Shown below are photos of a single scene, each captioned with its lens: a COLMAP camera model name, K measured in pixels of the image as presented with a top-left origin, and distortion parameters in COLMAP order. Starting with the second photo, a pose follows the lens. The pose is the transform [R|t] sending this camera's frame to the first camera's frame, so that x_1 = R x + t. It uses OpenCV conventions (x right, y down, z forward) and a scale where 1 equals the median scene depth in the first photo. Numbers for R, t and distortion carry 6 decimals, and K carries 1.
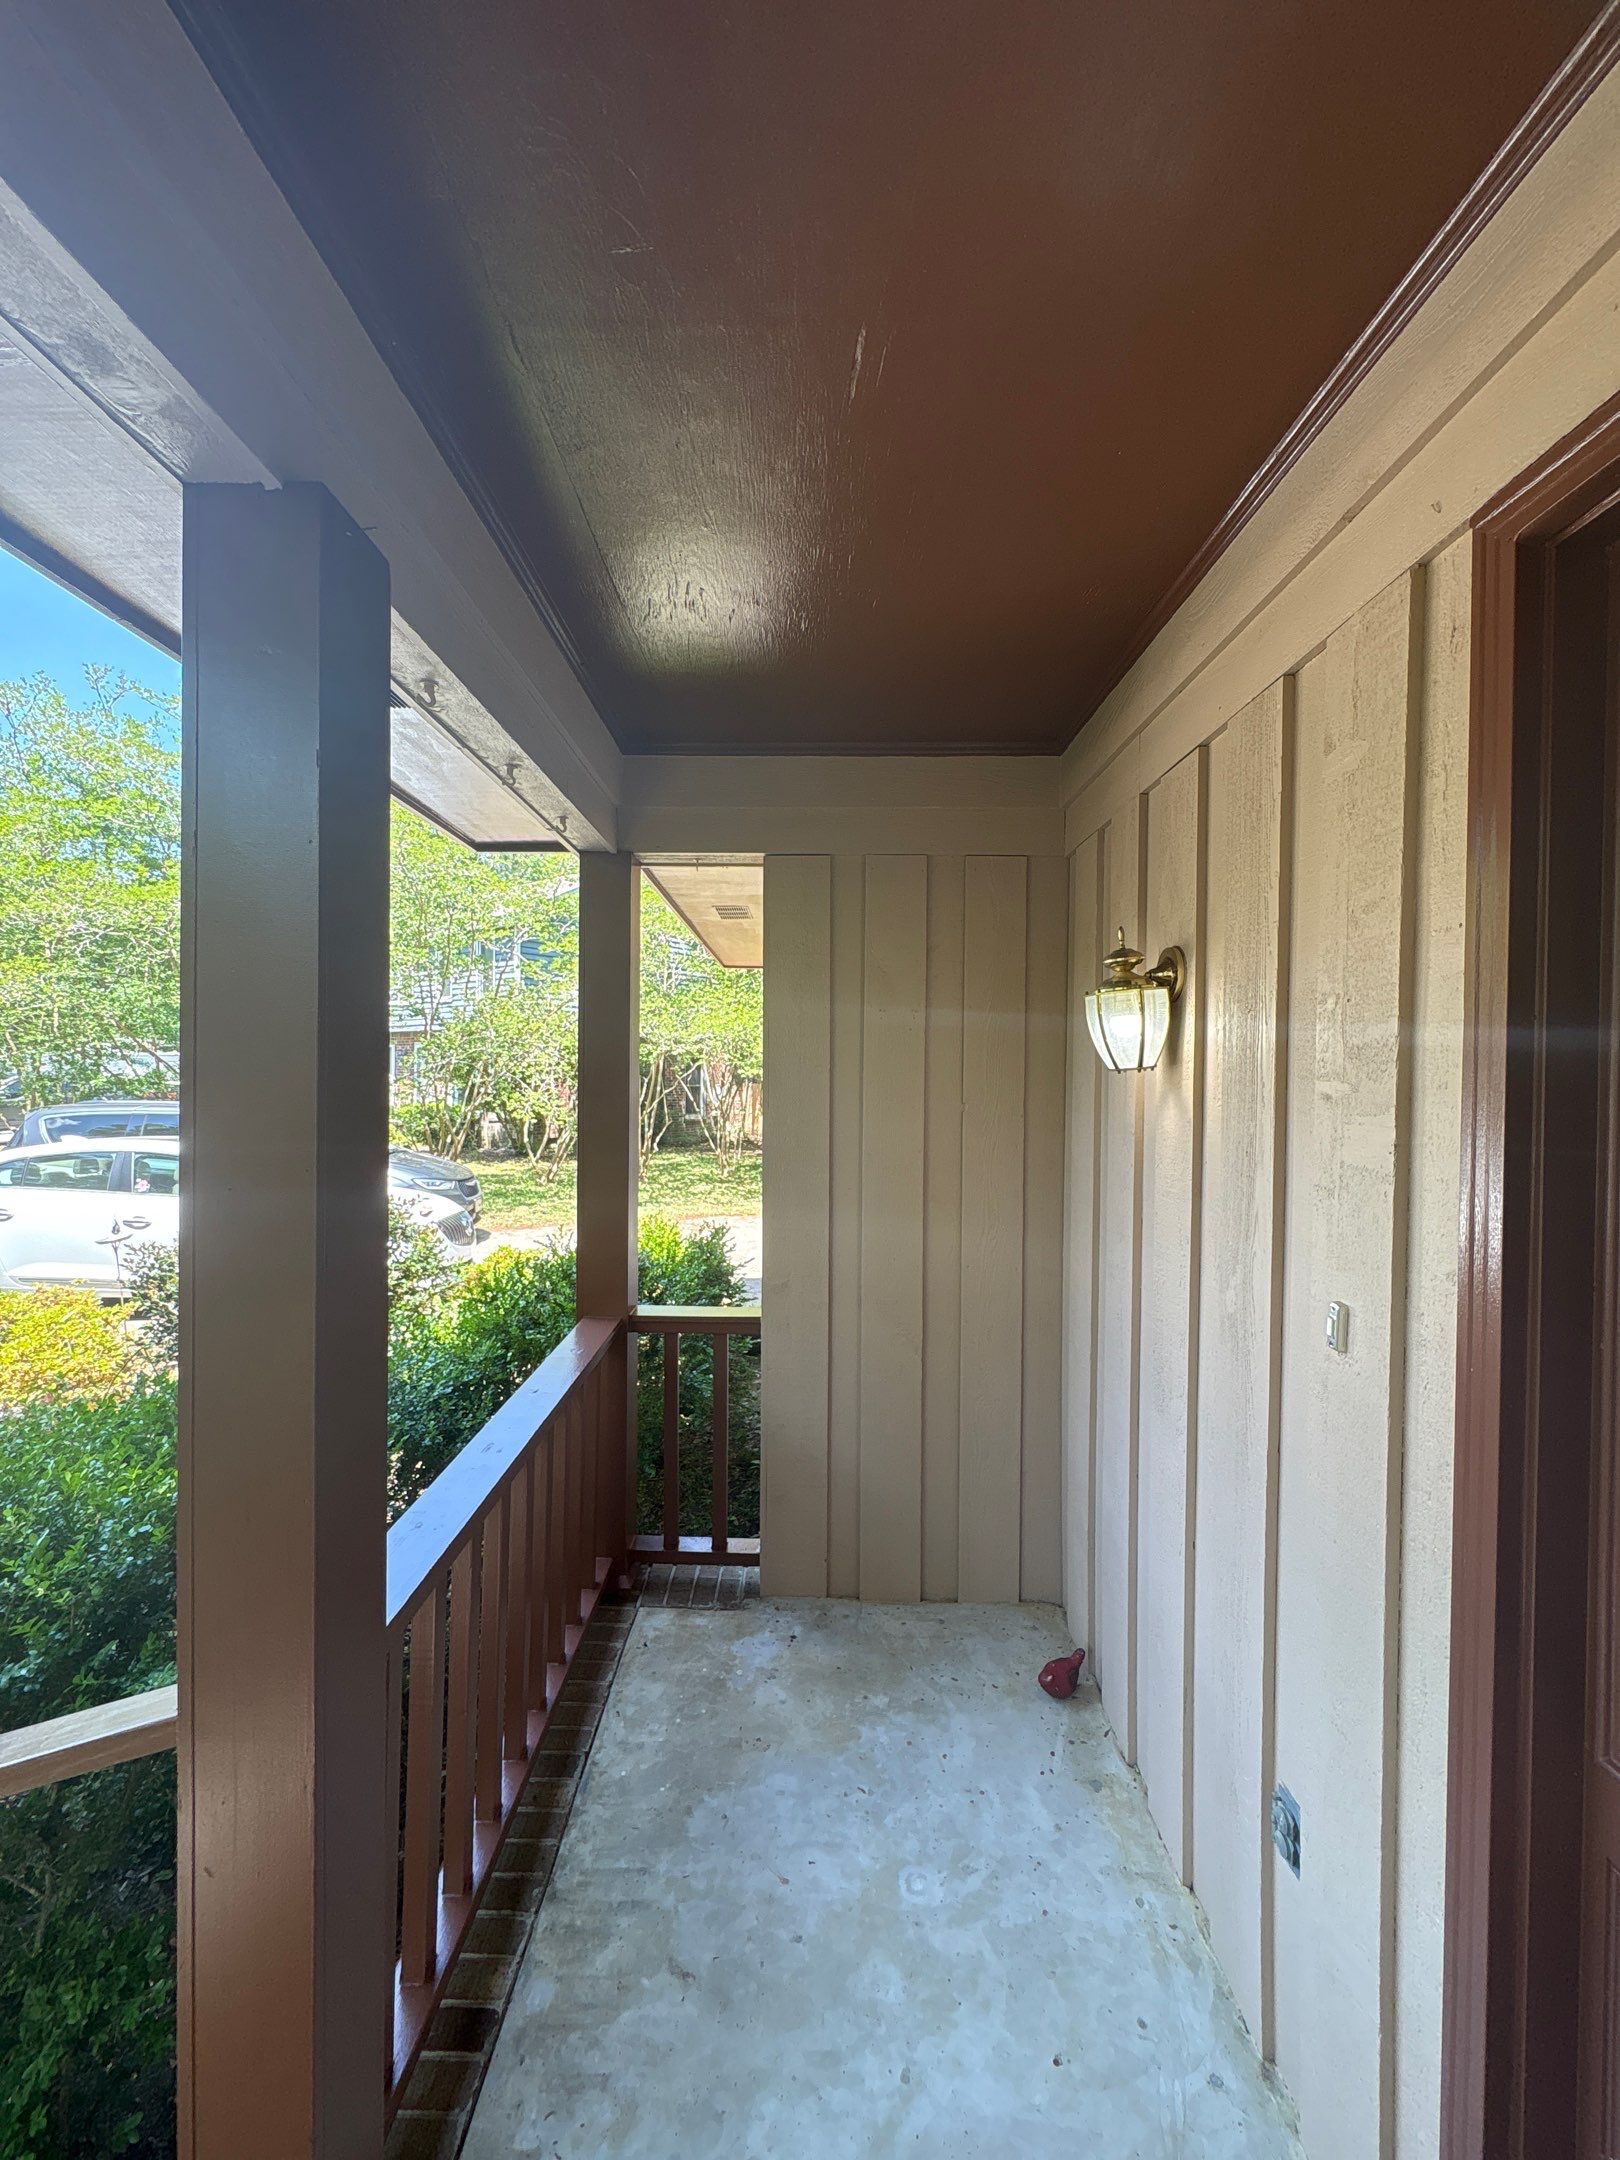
lens RADIAL K [[860.5, 0, 805.9], [0, 860.5, 1082.7], [0, 0, 1]] dist [0.000111, -0.000699]
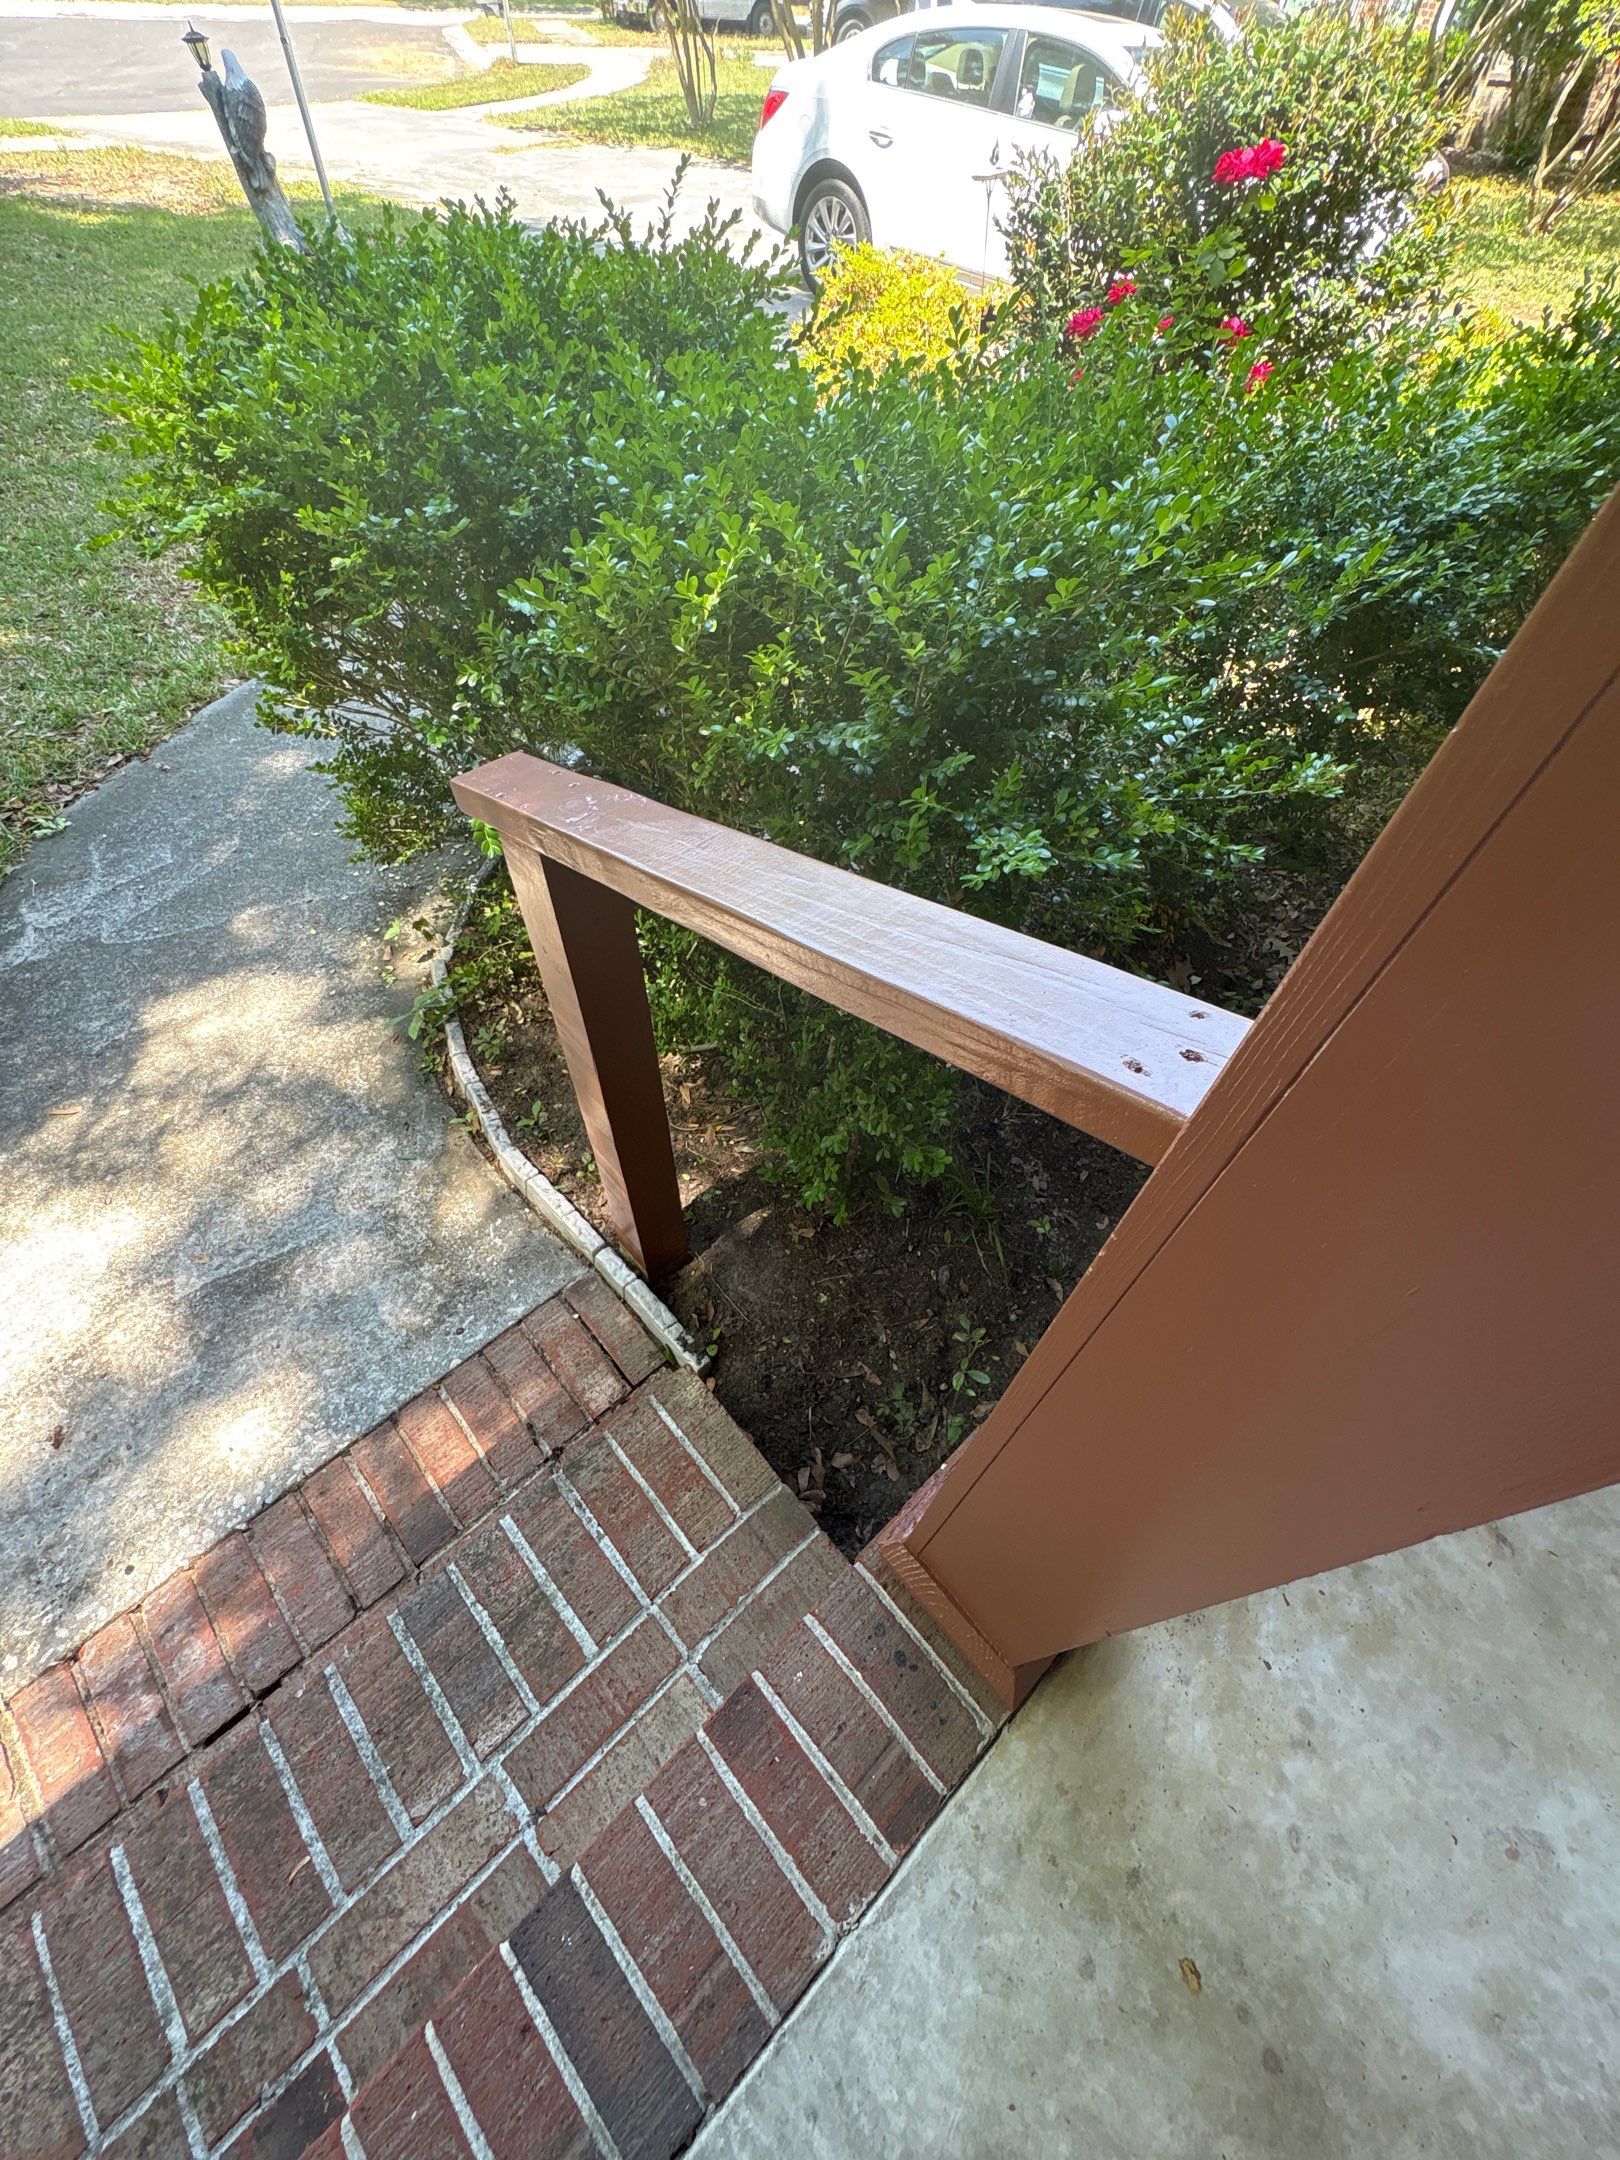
lens RADIAL K [[860.5, 0, 805.9], [0, 860.5, 1082.7], [0, 0, 1]] dist [0.000111, -0.000699]
pose [[0.684317, 0.589159, -0.429653, -0.461641], [-0.035817, 0.615671, 0.787189, 0.305255], [0.728304, -0.523298, 0.442416, 0.503346]]
